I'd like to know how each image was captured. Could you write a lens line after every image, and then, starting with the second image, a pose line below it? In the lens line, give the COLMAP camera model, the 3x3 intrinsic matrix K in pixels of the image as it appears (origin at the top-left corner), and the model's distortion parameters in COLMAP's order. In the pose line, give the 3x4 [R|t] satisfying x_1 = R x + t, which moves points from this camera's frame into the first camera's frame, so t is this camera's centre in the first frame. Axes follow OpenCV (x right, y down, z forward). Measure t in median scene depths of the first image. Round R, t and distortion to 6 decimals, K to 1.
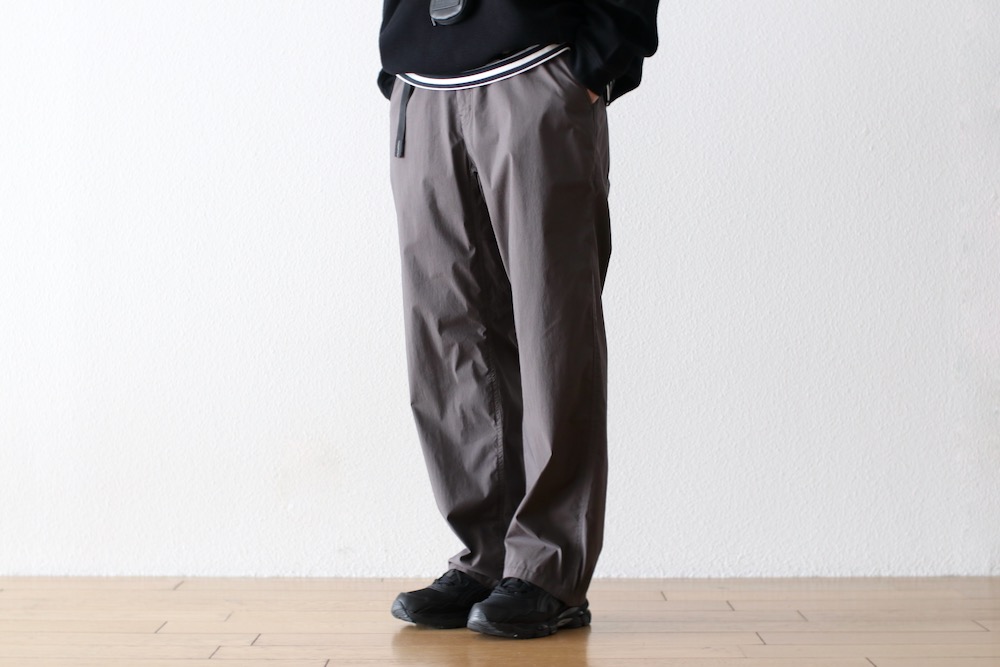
lens RADIAL K [[2290.6, 0, 495.8], [0, 2290.6, 332.4], [0, 0, 1]] dist [-0.139564, 0.000000]
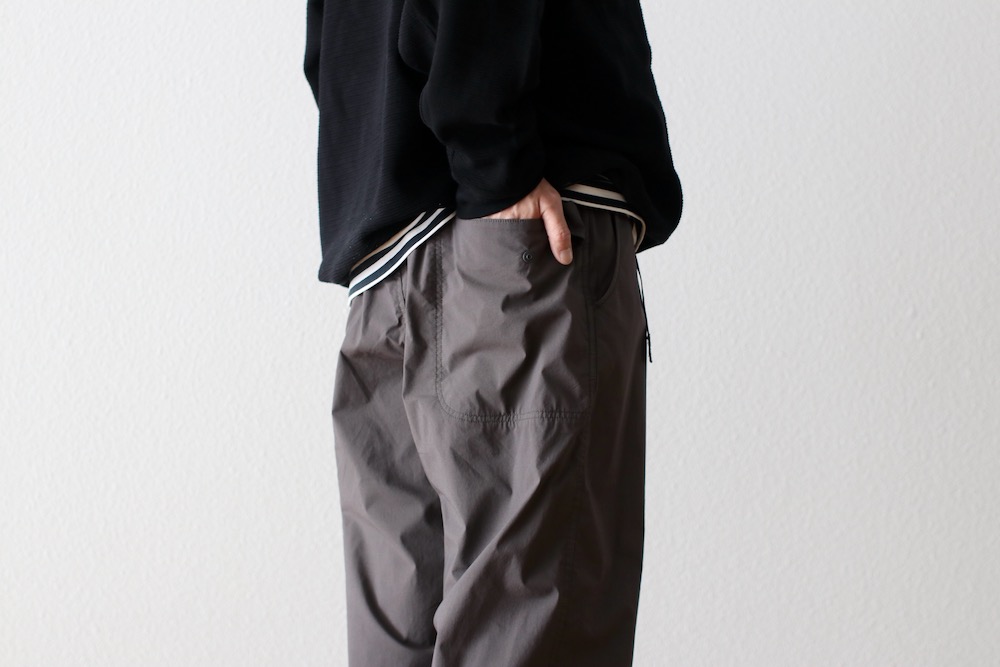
lens RADIAL K [[2290.6, 0, 494.8], [0, 2290.6, 333.9], [0, 0, 1]] dist [-0.139564, 0.000000]
pose [[0.983208, 0.002775, 0.182466, -0.104581], [0.005182, 0.999057, -0.043117, -0.050464], [-0.182413, 0.043338, 0.982266, 0.302147]]
